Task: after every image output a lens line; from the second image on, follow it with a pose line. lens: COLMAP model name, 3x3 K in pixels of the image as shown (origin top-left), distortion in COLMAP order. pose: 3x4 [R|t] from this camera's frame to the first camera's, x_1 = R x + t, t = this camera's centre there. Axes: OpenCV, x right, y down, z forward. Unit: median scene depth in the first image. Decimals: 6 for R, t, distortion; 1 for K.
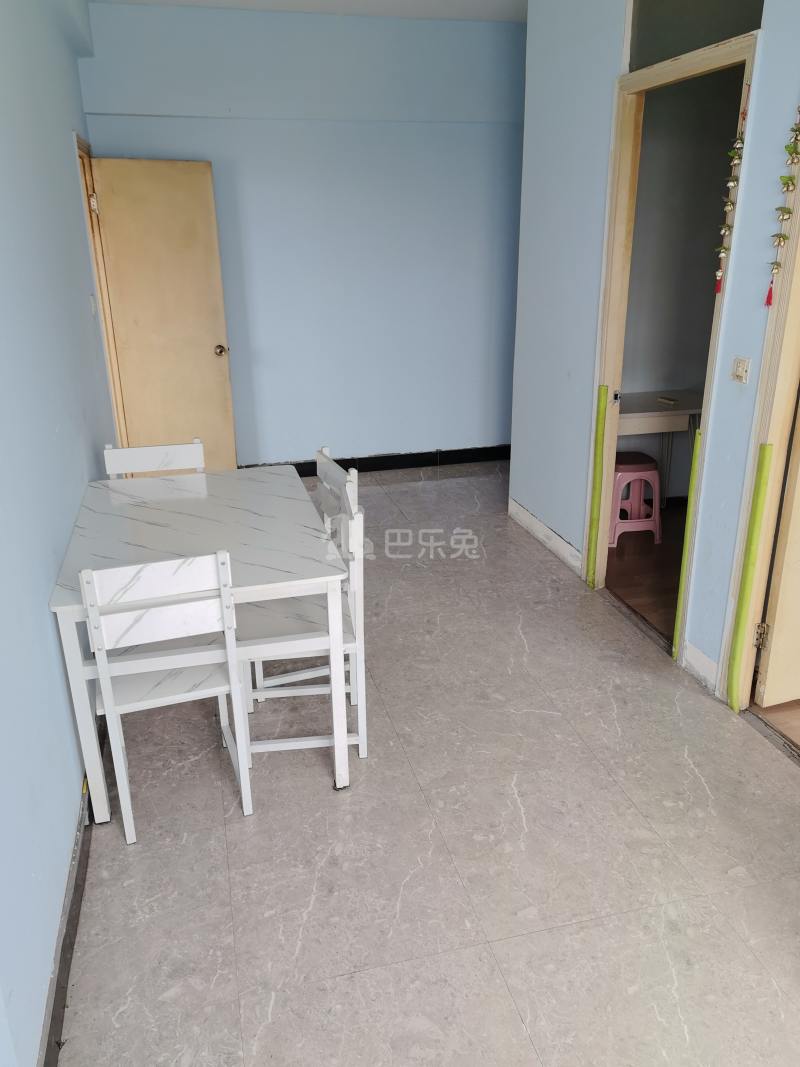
lens RADIAL K [[842.7, 0, 400.0], [0, 842.7, 533.5], [0, 0, 1]] dist [0.024427, 0.010849]
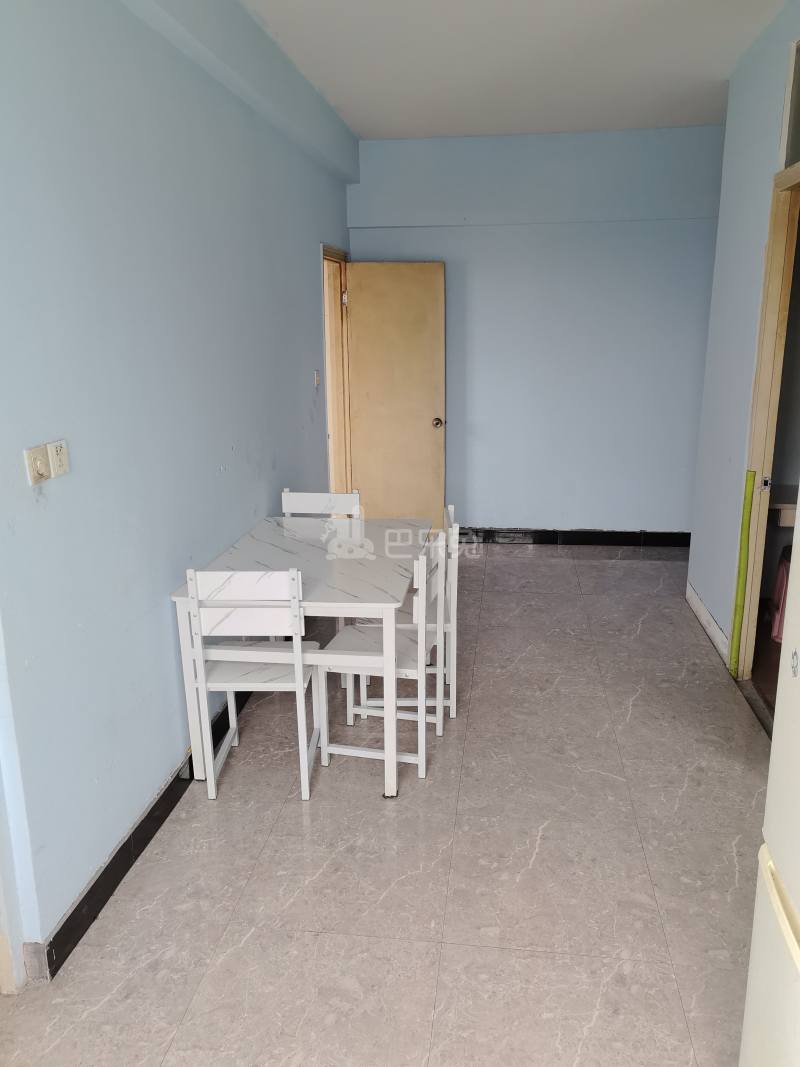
lens RADIAL K [[842.7, 0, 400.0], [0, 842.7, 533.5], [0, 0, 1]] dist [0.024427, 0.010849]
pose [[0.926233, 0.095111, -0.364756, 0.344633], [-0.129837, 0.988930, -0.071831, 0.034310], [0.353886, 0.113891, 0.928328, -0.091265]]
